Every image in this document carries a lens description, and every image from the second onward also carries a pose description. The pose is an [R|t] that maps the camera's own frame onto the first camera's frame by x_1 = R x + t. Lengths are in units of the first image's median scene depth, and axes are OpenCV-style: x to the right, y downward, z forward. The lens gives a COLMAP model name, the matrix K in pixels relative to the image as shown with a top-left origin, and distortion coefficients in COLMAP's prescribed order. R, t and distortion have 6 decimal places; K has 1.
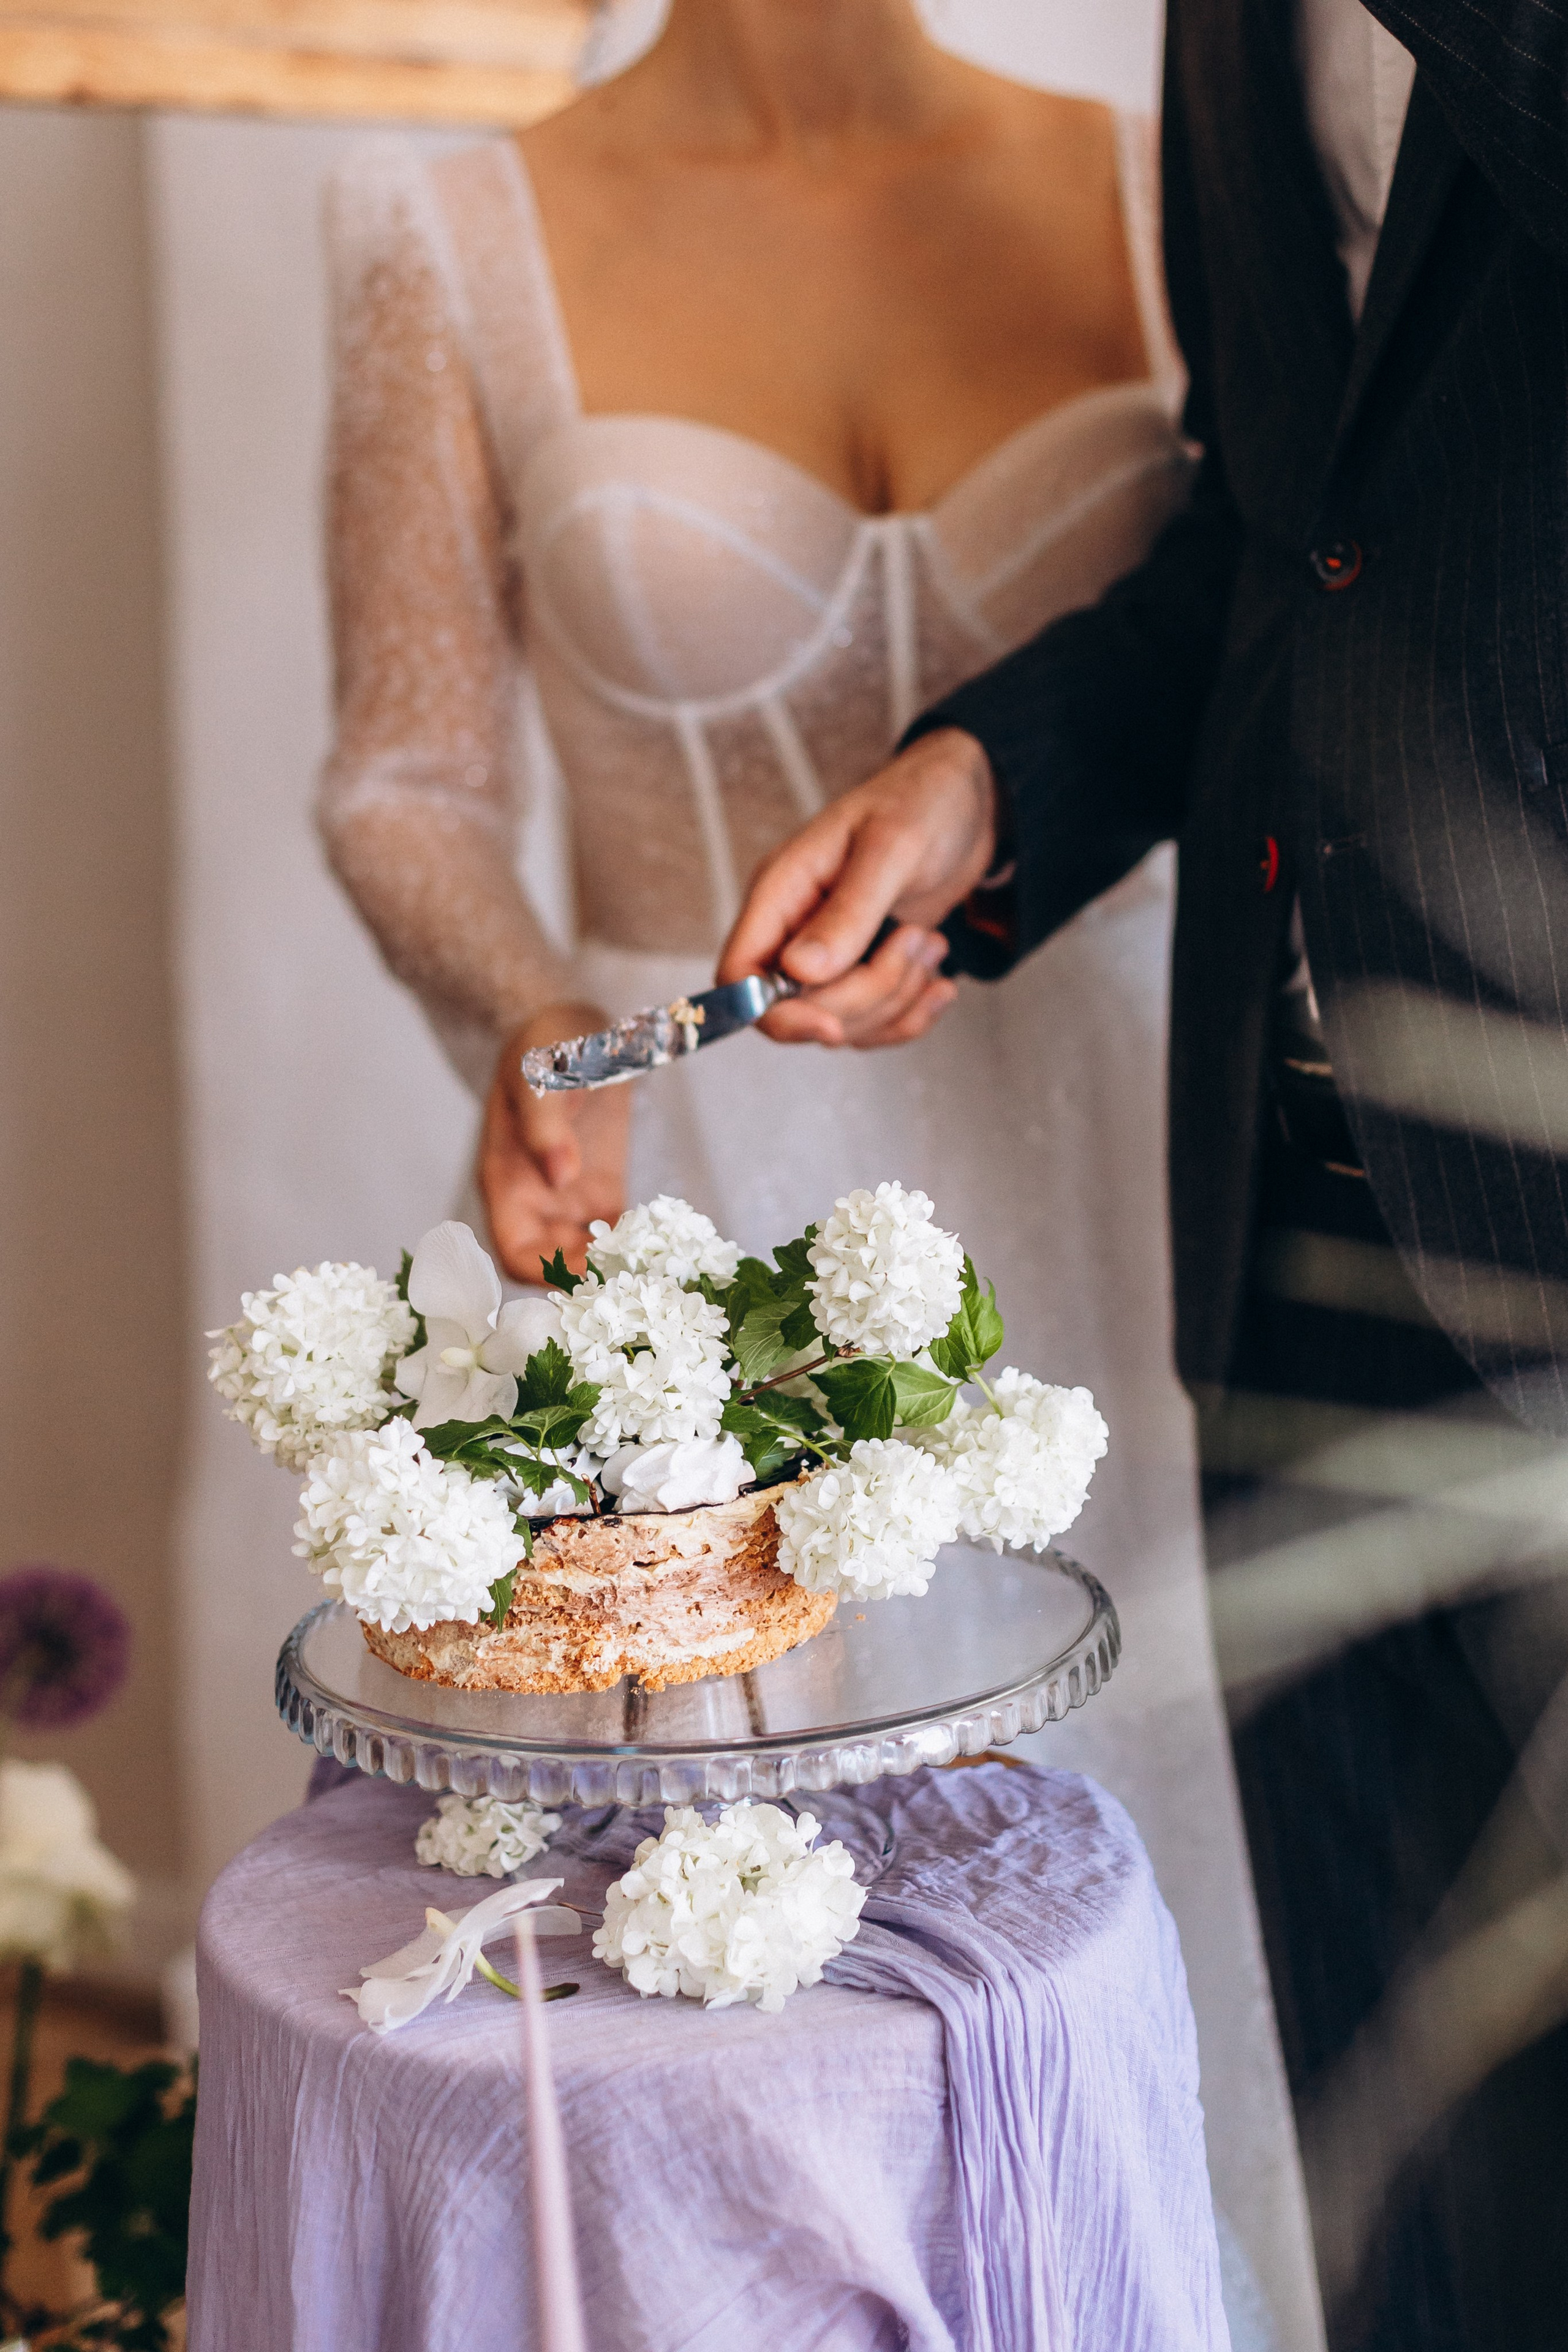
lens RADIAL K [[4161.2, 0, 769.4], [0, 4161.2, 1158.2], [0, 0, 1]] dist [-0.012721, 0.000000]
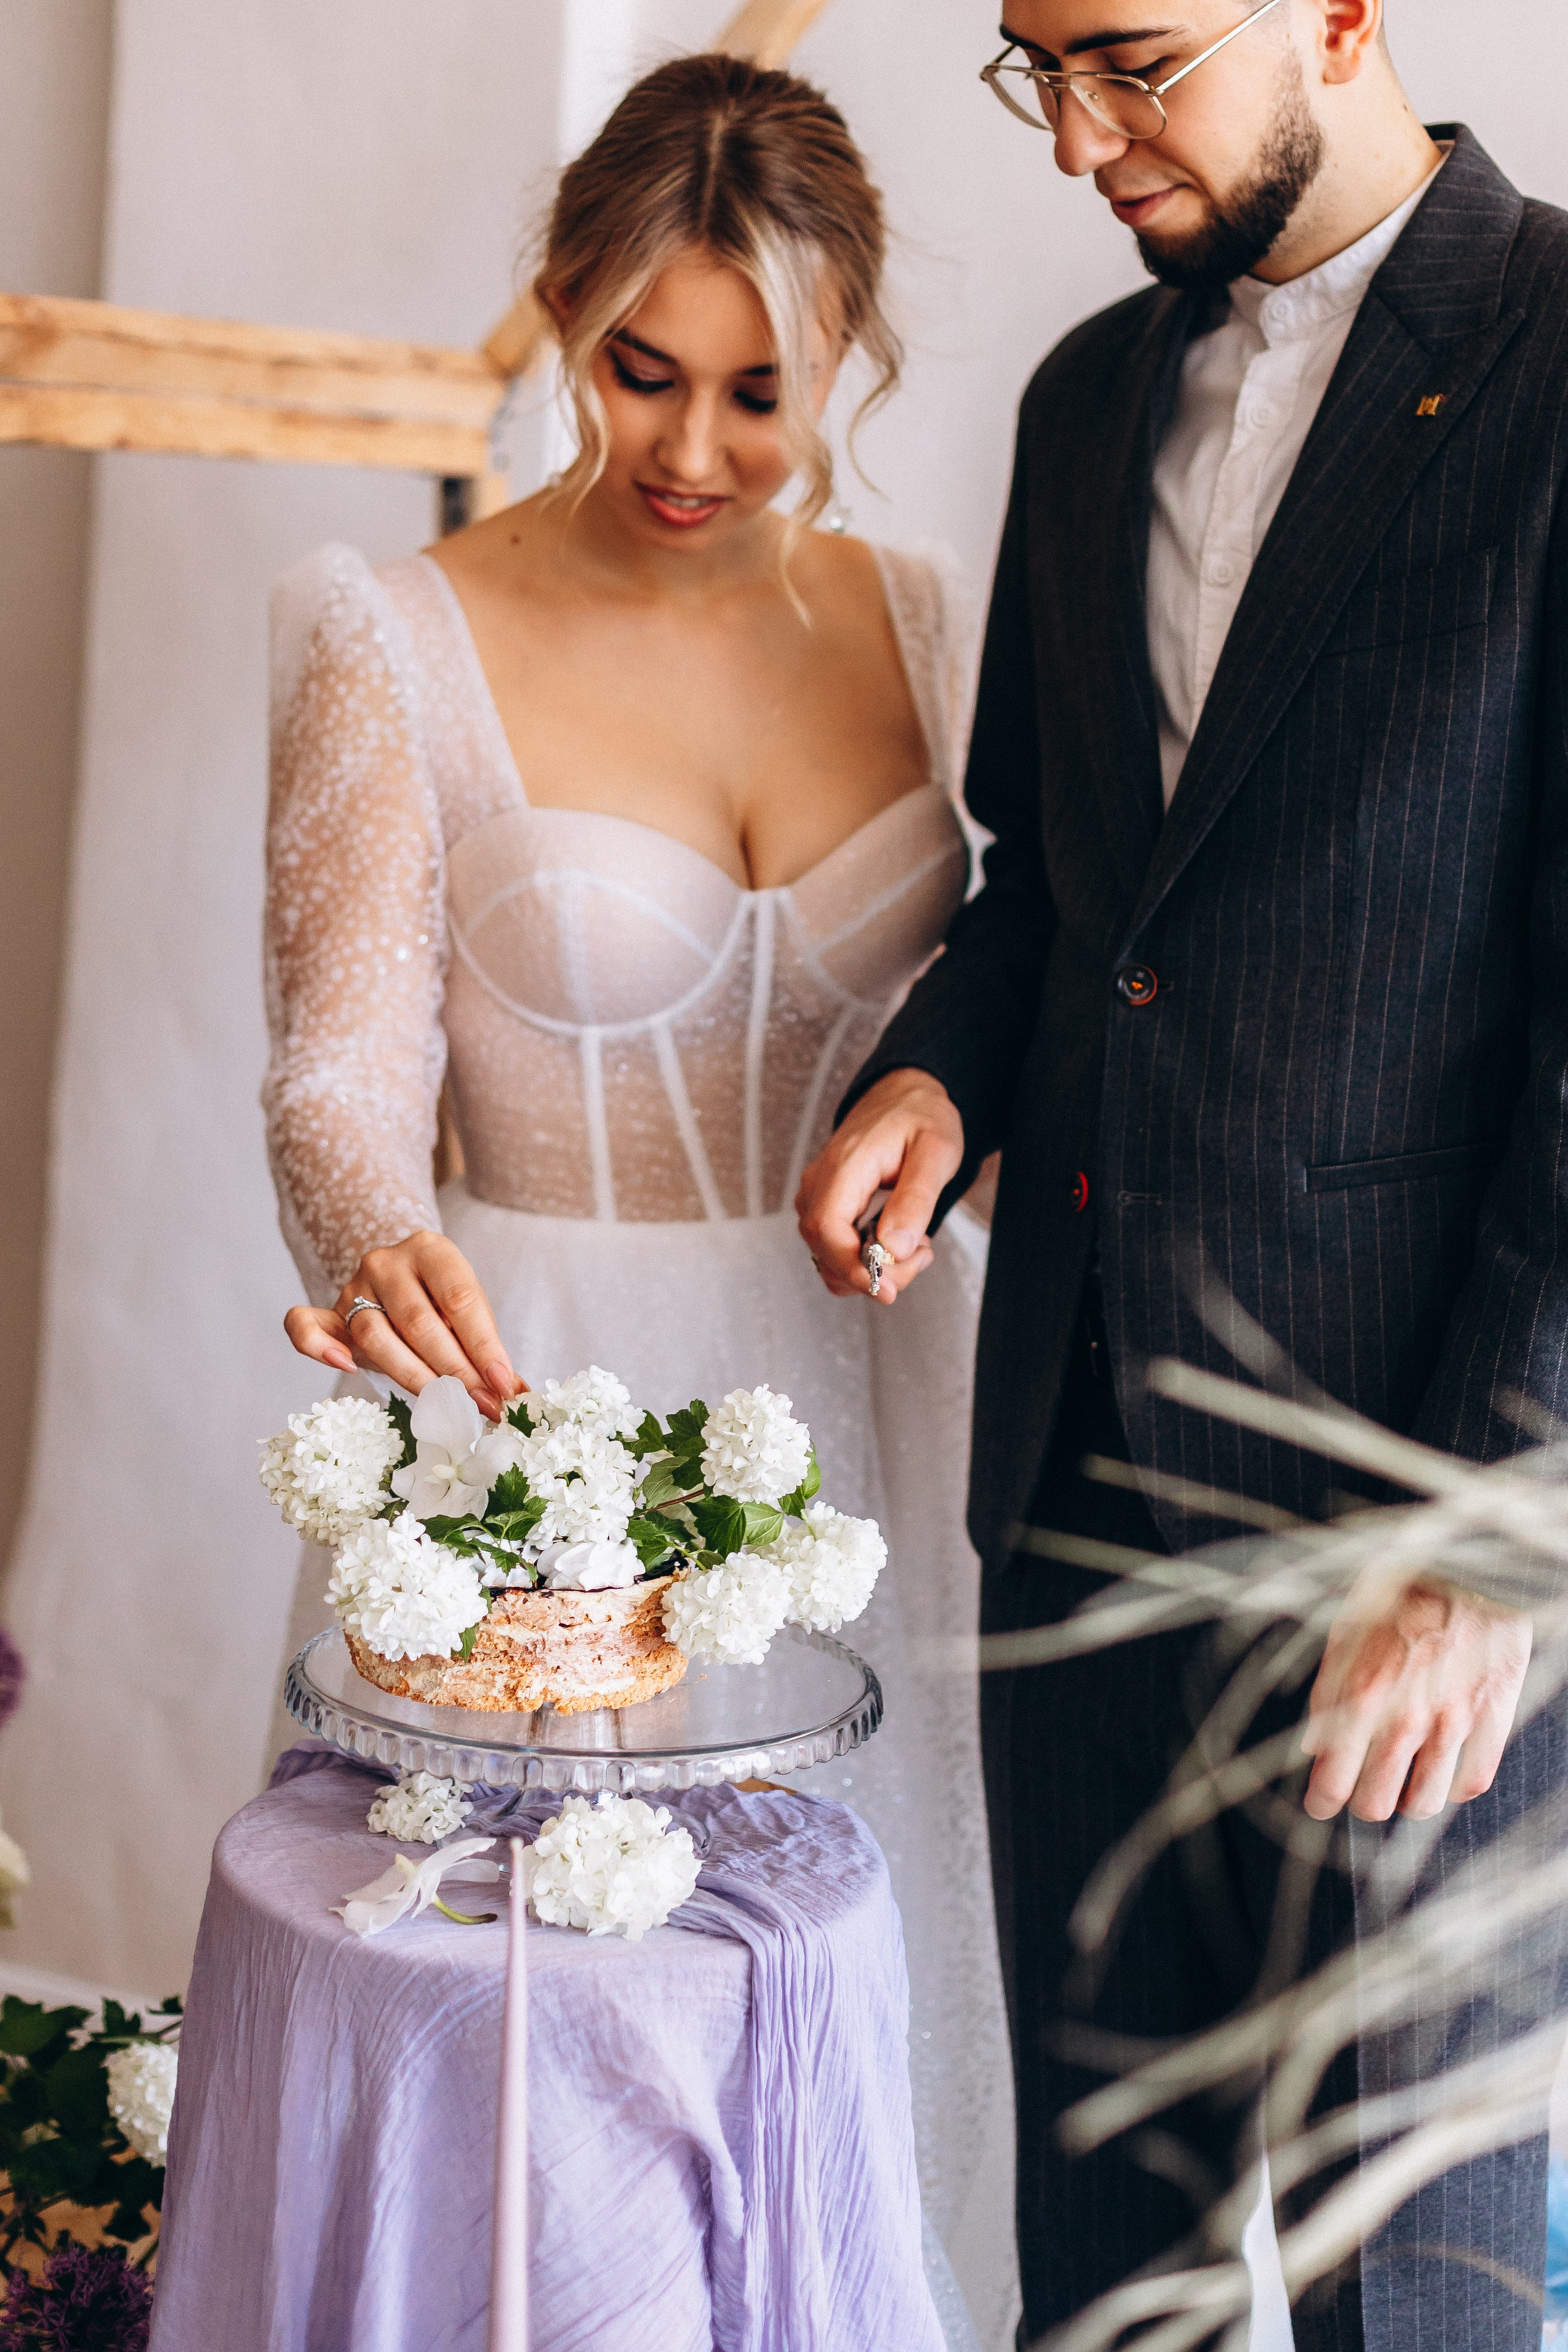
lens RADIAL K [[4161.2, 0, 796.3], [0, 4161.2, 1126.9], [0, 0, 1]] dist [-0.012721, 0.000000]
pose [[0.992302, 0.085012, 0.090058, -0.095336], [-0.081406, 0.995753, -0.042995, -0.018816], [-0.093331, 0.035332, 0.995008, -0.445395]]
